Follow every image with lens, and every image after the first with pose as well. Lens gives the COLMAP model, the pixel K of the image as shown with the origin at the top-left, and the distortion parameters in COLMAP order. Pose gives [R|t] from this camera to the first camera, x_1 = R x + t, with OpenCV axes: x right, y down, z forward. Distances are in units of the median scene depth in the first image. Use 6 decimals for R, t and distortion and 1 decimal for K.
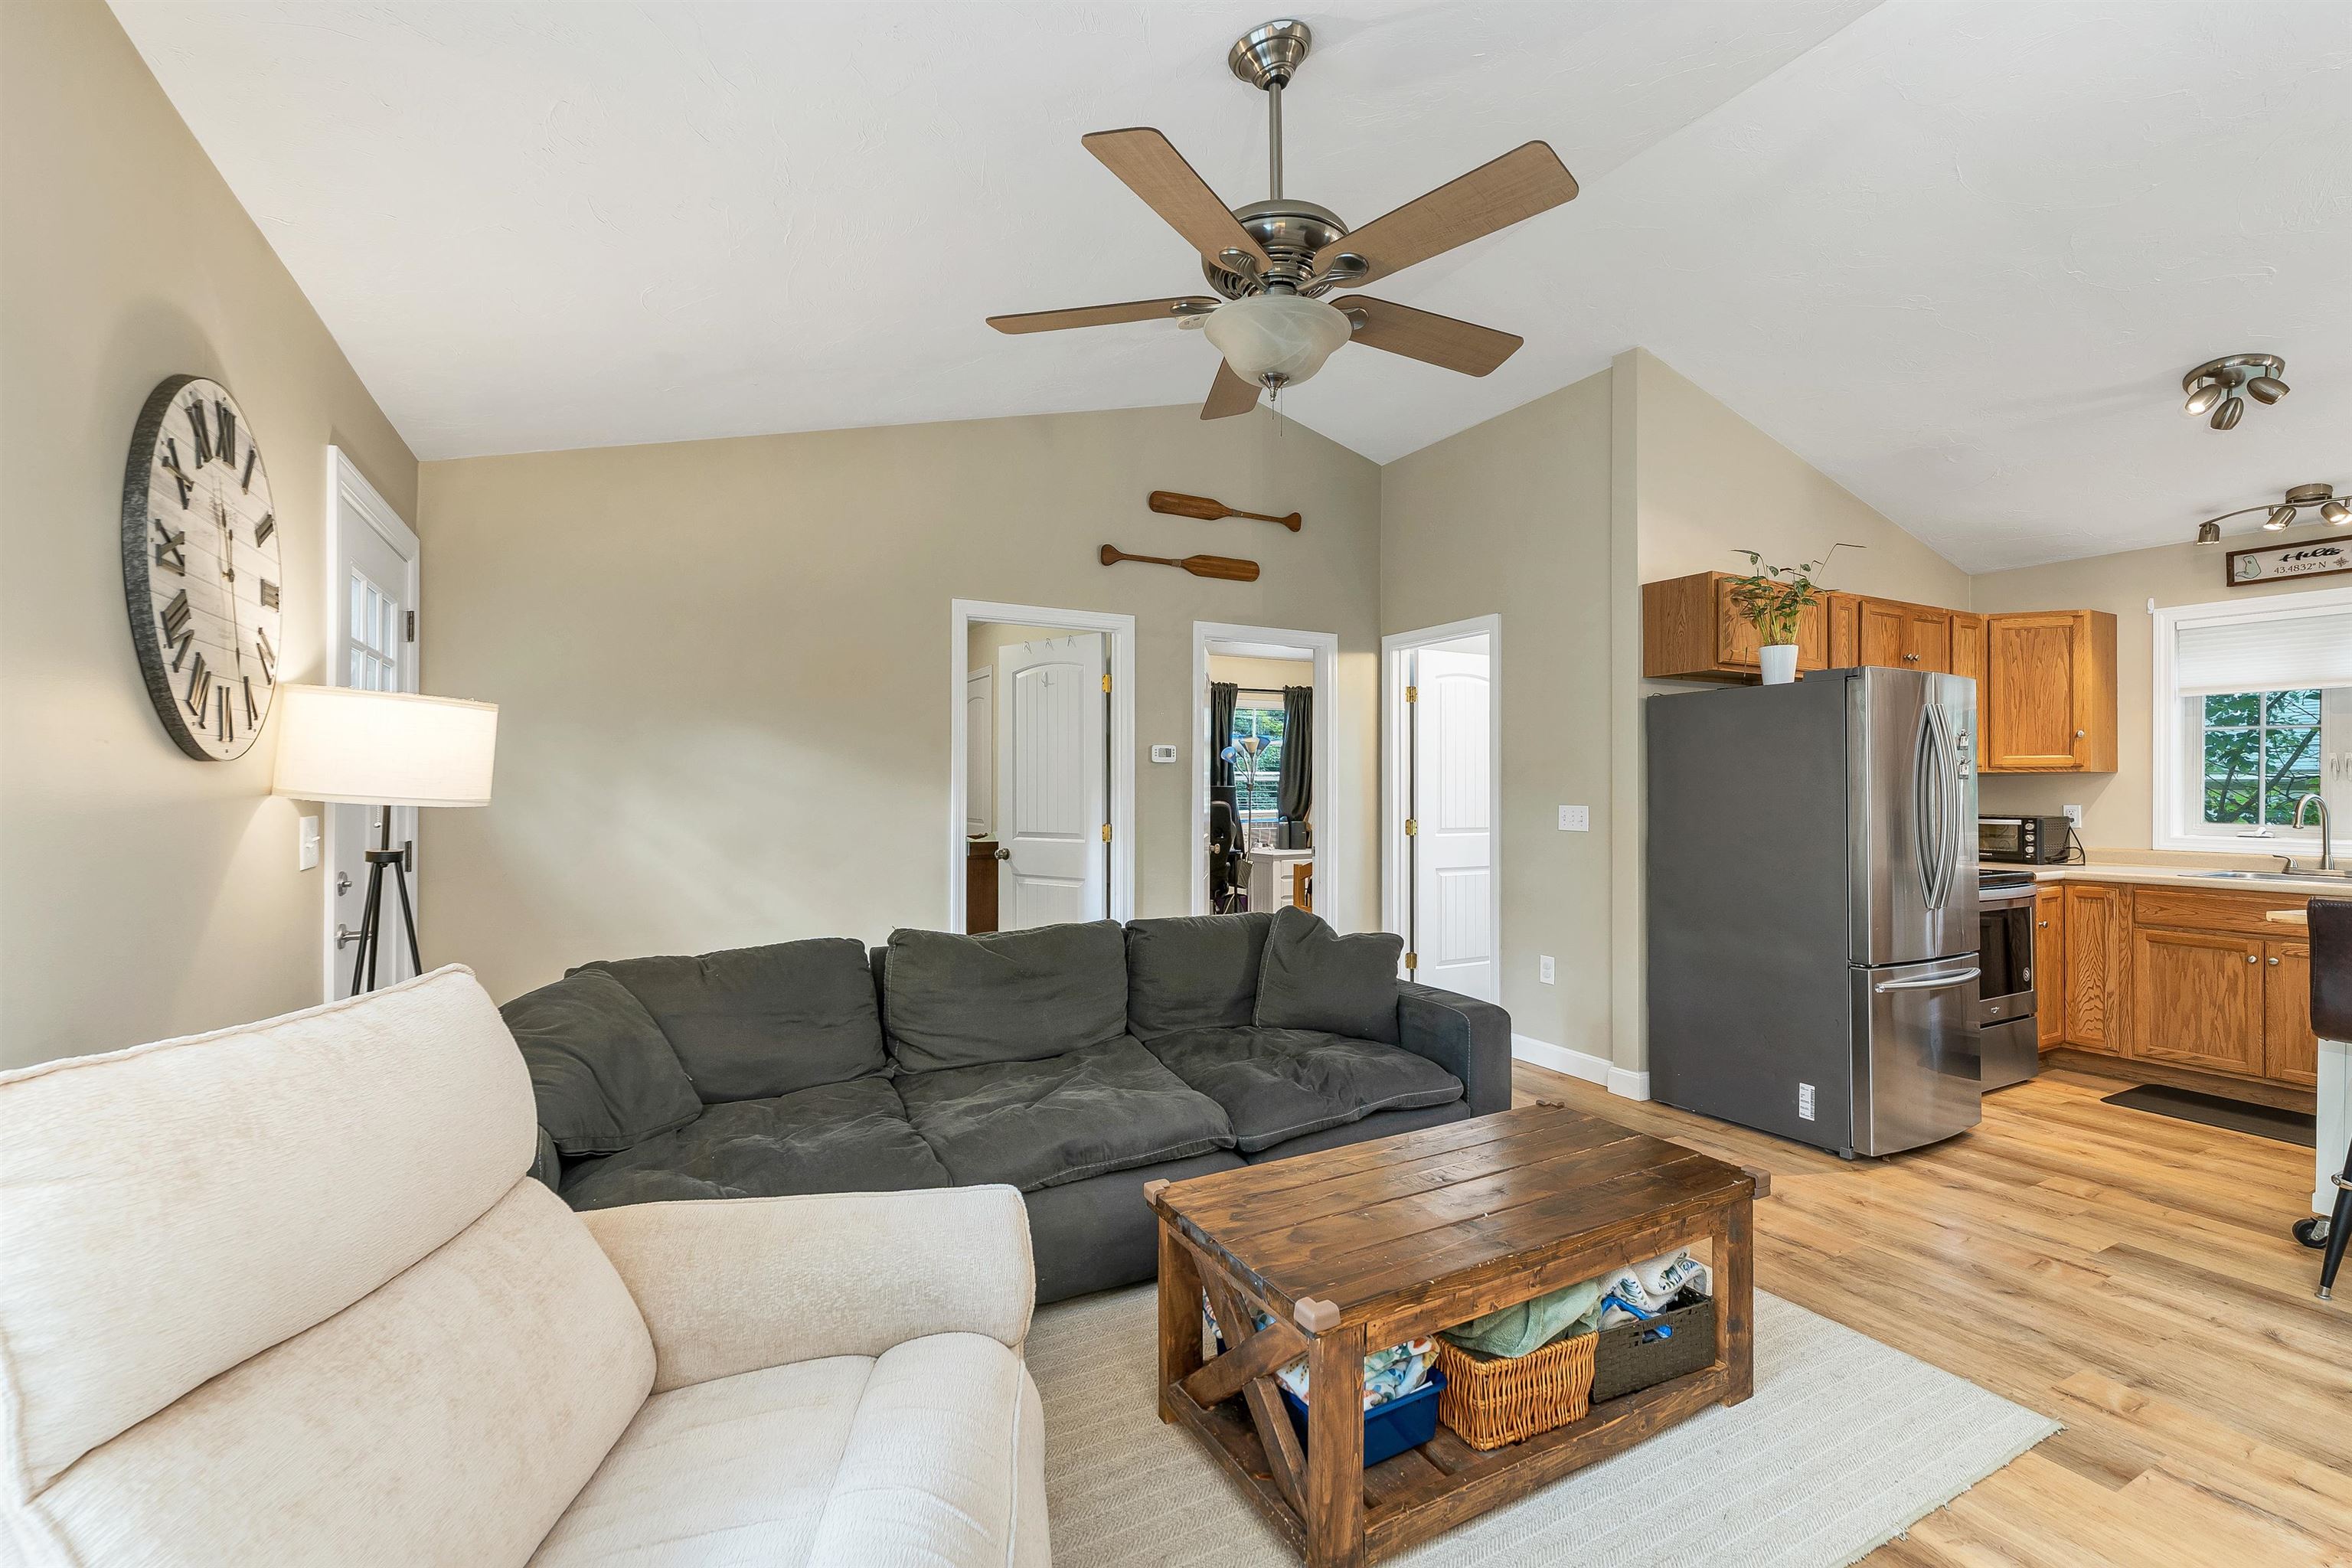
lens RADIAL K [[991.1, 0, 1186.5], [0, 991.1, 783.2], [0, 0, 1]] dist [0.001293, -0.000192]
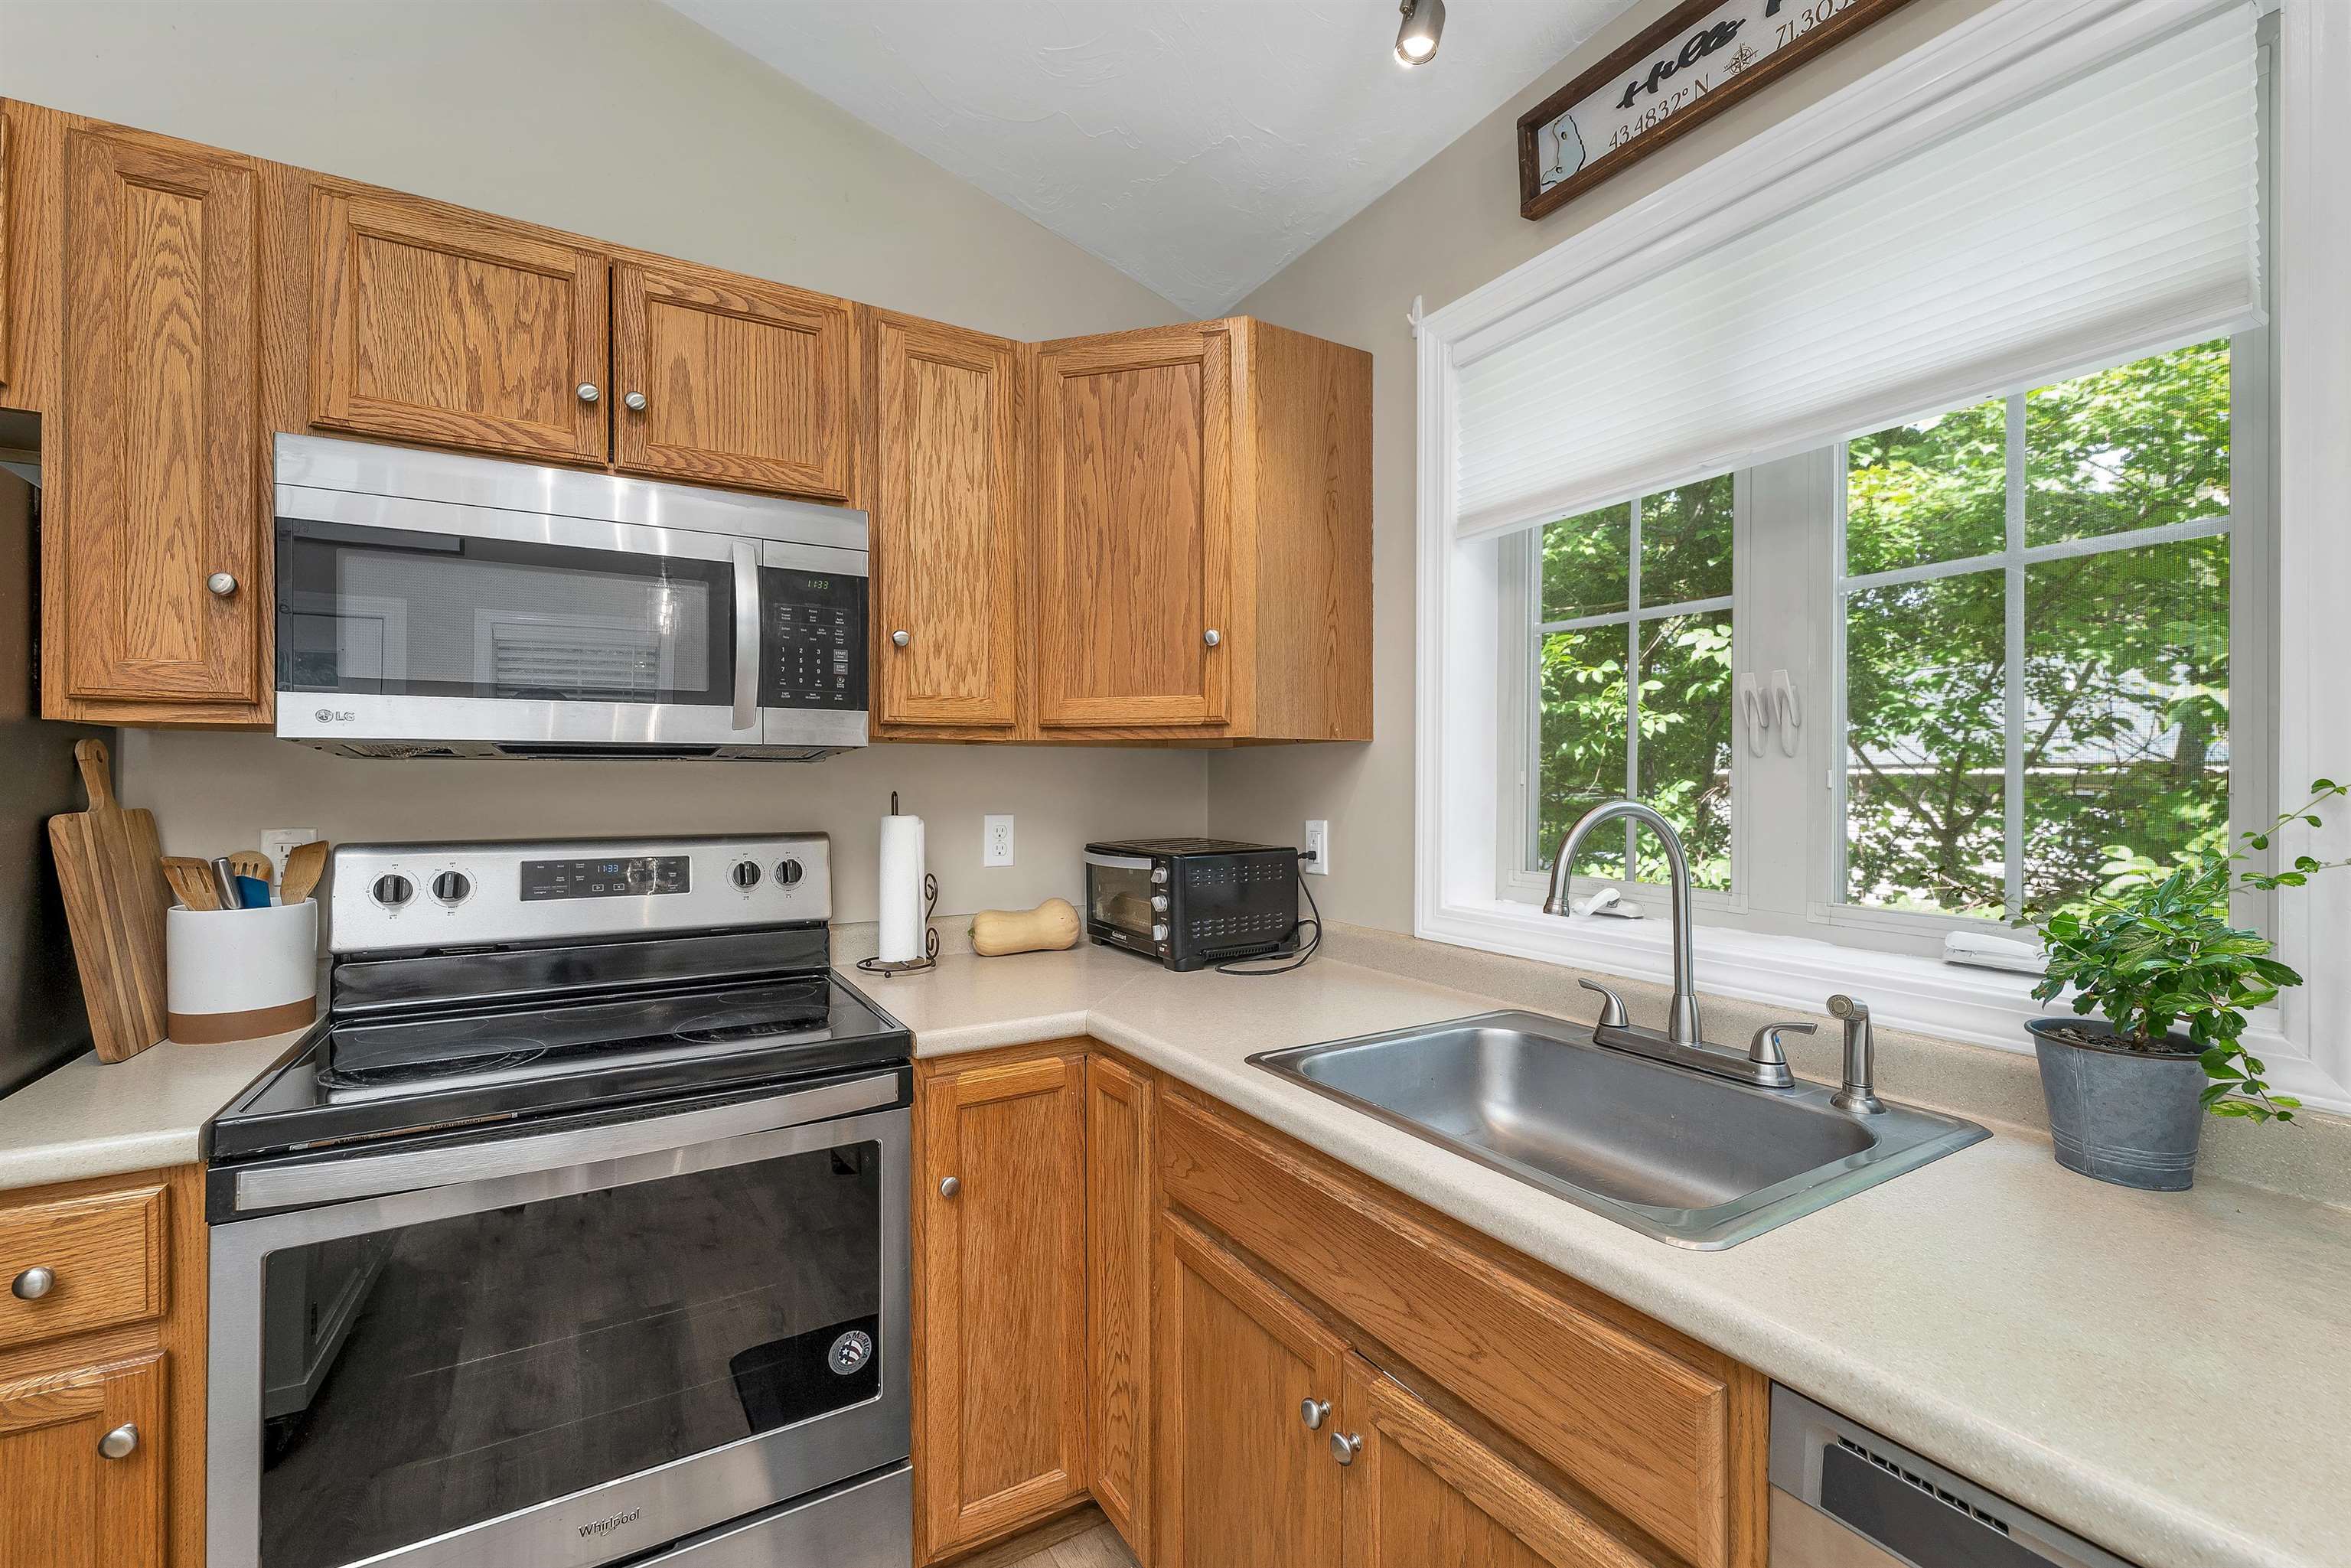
lens RADIAL K [[990.6, 0, 1162.5], [0, 990.6, 777.8], [0, 0, 1]] dist [0.001293, -0.000192]
pose [[0.999123, -0.001654, 0.041829, 0.834988], [0.001526, 0.999994, 0.003096, 0.002791], [-0.041834, -0.003029, 0.999120, 0.598559]]
